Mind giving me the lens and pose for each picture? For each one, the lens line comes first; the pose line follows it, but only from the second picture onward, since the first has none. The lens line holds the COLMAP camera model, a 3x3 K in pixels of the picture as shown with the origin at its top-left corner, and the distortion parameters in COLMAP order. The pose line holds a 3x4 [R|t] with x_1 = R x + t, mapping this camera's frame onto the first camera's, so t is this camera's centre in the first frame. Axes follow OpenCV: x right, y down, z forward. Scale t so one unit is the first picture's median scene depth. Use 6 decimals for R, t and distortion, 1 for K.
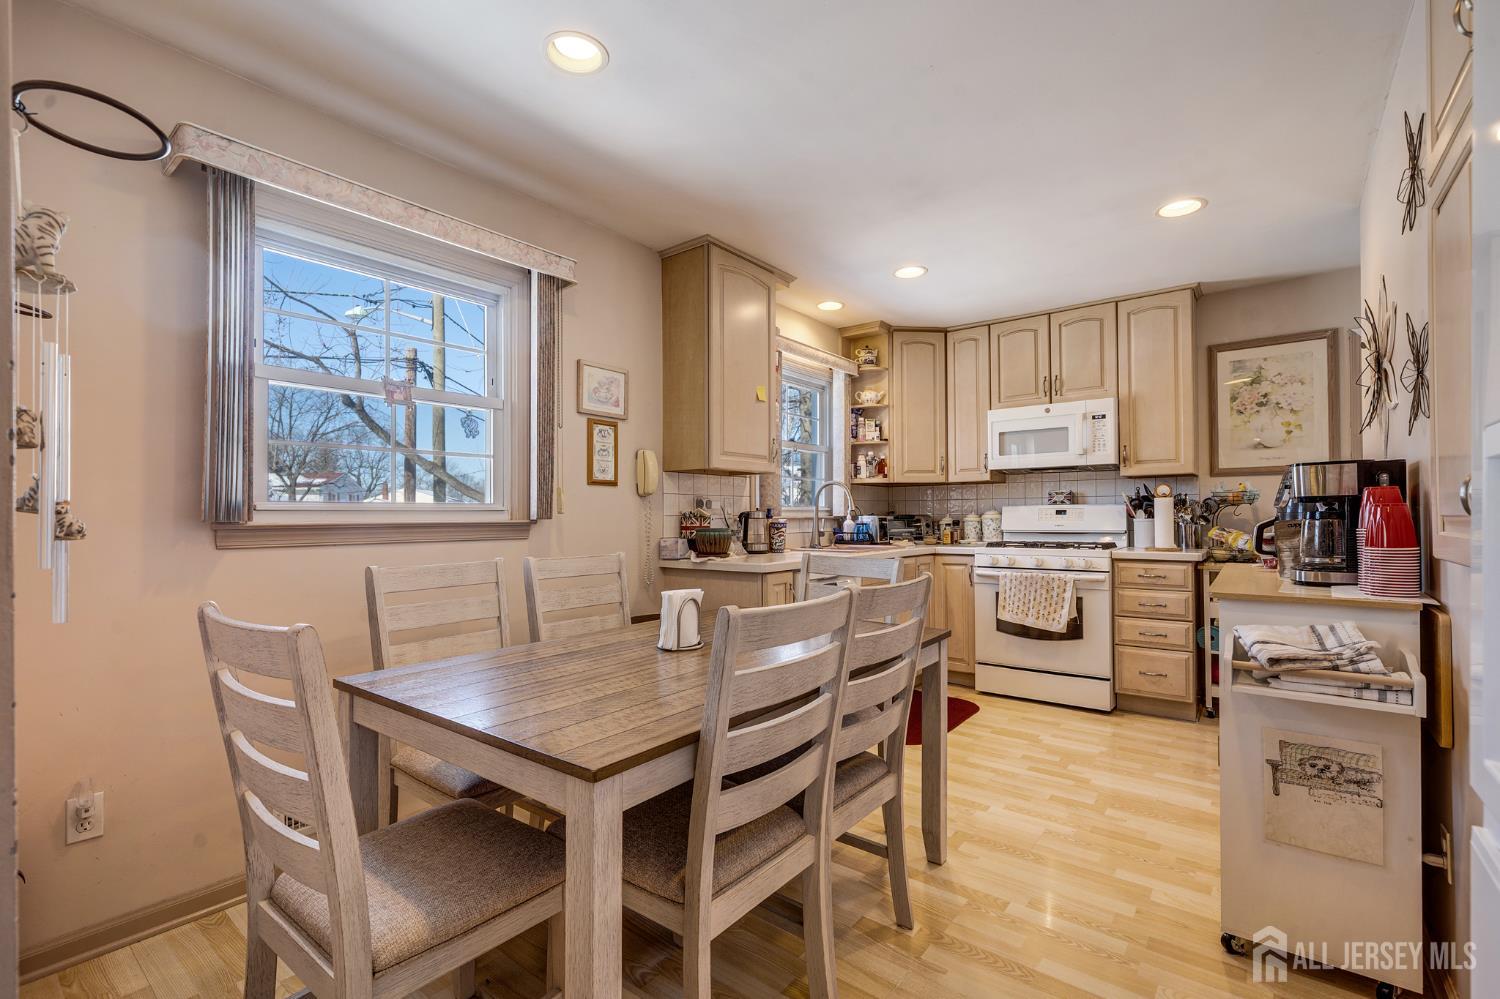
lens RADIAL K [[666.1, 0, 749.5], [0, 666.1, 502.2], [0, 0, 1]] dist [-0.001256, 0.000923]
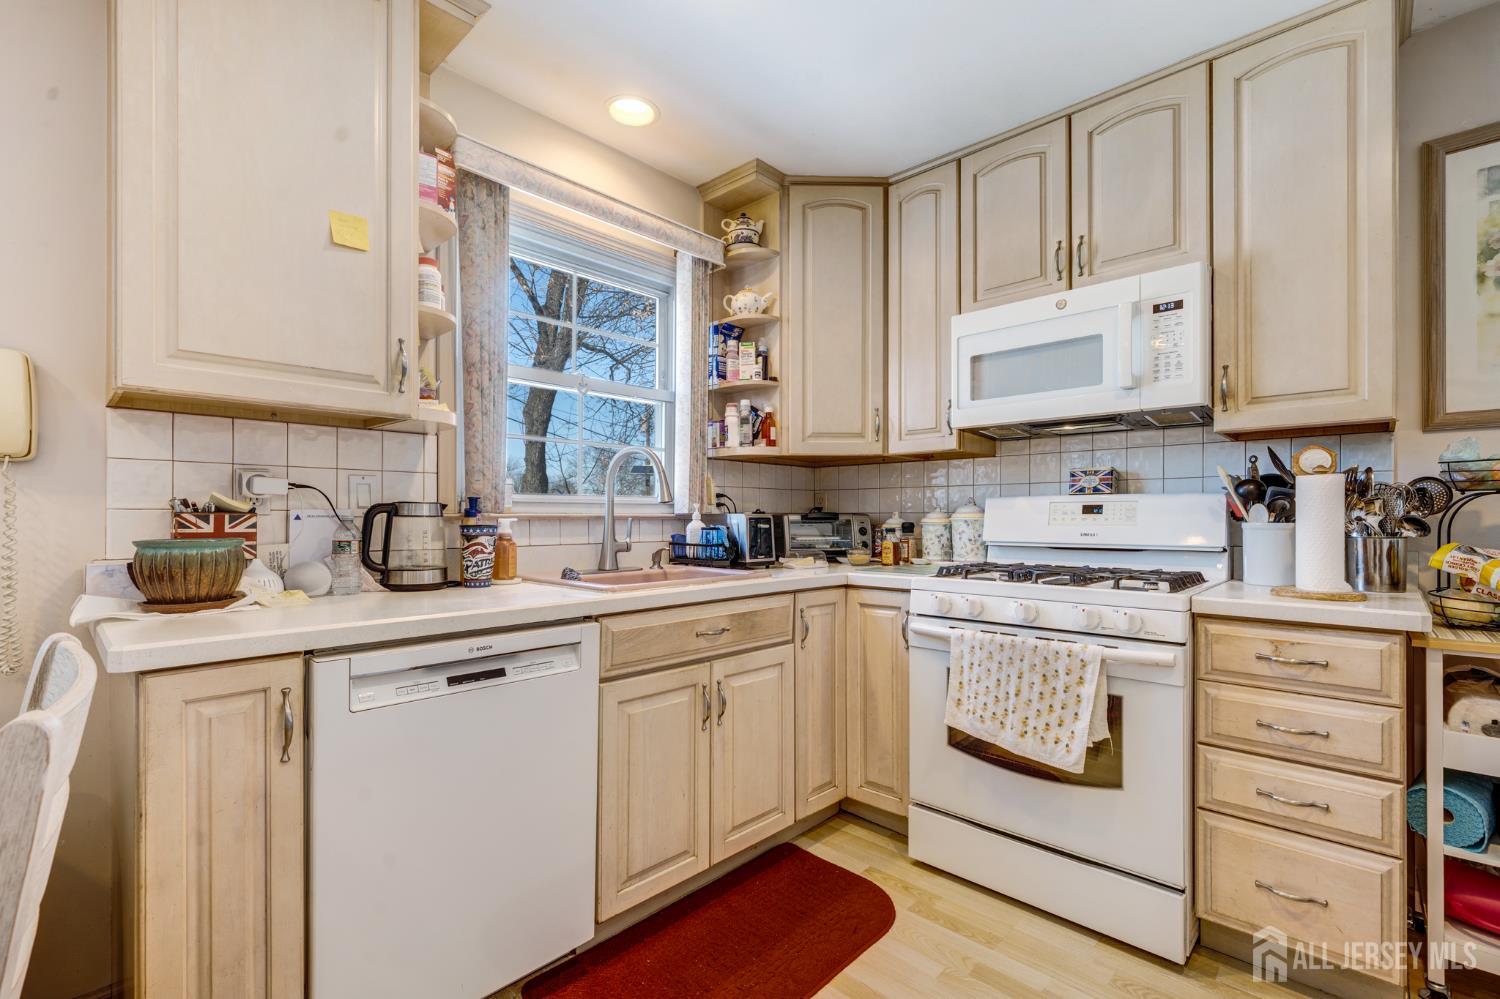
lens RADIAL K [[666.1, 0, 758.9], [0, 666.1, 509.2], [0, 0, 1]] dist [-0.001256, 0.000923]
pose [[0.996110, 0.005370, -0.087954, 0.267710], [-0.004295, 0.999914, 0.012405, 0.010497], [0.088013, -0.011979, 0.996047, 0.483457]]
